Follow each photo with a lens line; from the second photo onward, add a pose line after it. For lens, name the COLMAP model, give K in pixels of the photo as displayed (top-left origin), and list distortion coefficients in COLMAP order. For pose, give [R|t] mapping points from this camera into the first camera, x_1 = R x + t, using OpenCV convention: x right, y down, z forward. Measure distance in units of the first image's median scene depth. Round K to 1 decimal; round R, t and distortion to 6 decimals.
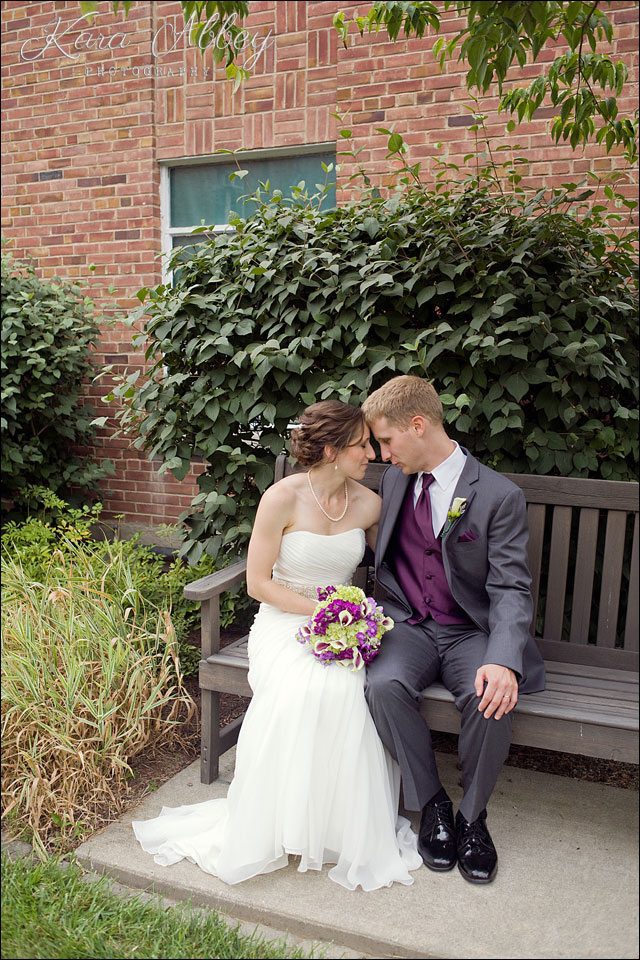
lens RADIAL K [[902.3, 0, 320.0], [0, 902.3, 480.0], [0, 0, 1]] dist [-0.106305, 0.111162]
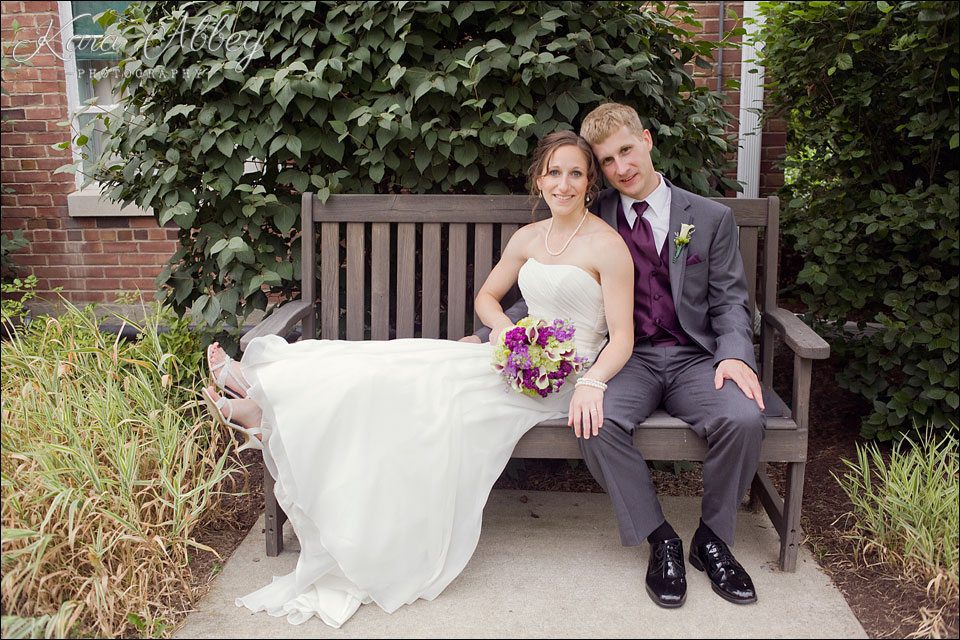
lens RADIAL K [[902.3, 0, 480.0], [0, 902.3, 320.0], [0, 0, 1]] dist [-0.106305, 0.111162]
pose [[0.946399, -0.087576, 0.310900, -0.175891], [0.062228, 0.993945, 0.090555, 0.030221], [-0.316948, -0.066355, 0.946119, 0.083357]]
